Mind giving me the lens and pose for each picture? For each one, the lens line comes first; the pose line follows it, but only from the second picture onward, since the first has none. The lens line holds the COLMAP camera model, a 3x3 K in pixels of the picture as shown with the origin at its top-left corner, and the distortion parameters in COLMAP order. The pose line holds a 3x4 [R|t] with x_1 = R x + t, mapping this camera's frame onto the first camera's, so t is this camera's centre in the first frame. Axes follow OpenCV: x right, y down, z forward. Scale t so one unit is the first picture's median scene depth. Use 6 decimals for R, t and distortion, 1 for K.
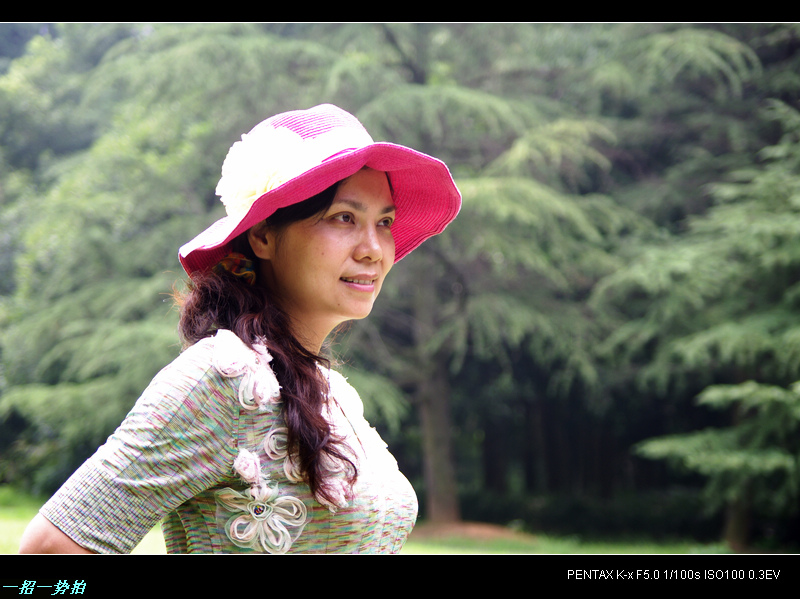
lens RADIAL K [[2376.3, 0, 400.0], [0, 2376.3, 299.5], [0, 0, 1]] dist [-0.040754, -0.267198]
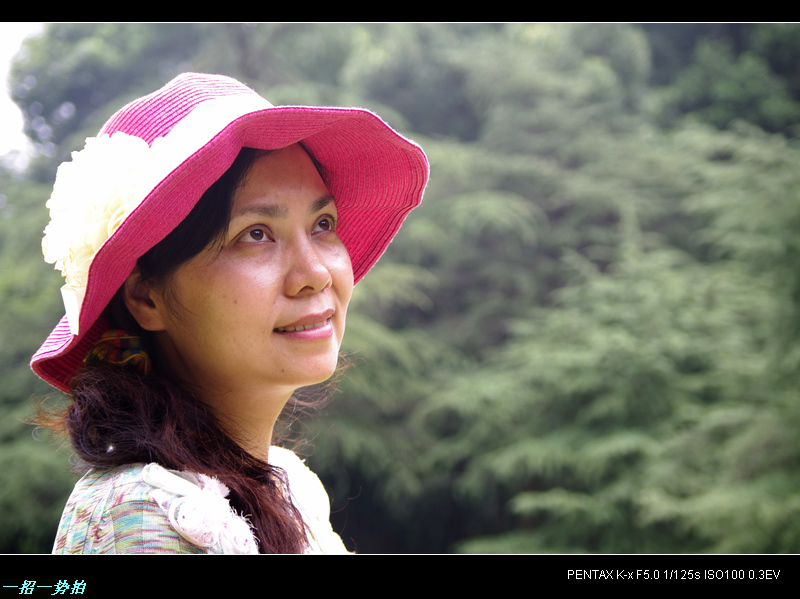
lens RADIAL K [[1757.9, 0, 400.0], [0, 1757.9, 299.5], [0, 0, 1]] dist [0.019869, 0.161821]
pose [[0.994968, -0.013290, 0.099305, -0.008121], [0.020684, 0.997058, -0.073805, 0.003639], [-0.098032, 0.075488, 0.992316, 0.158892]]
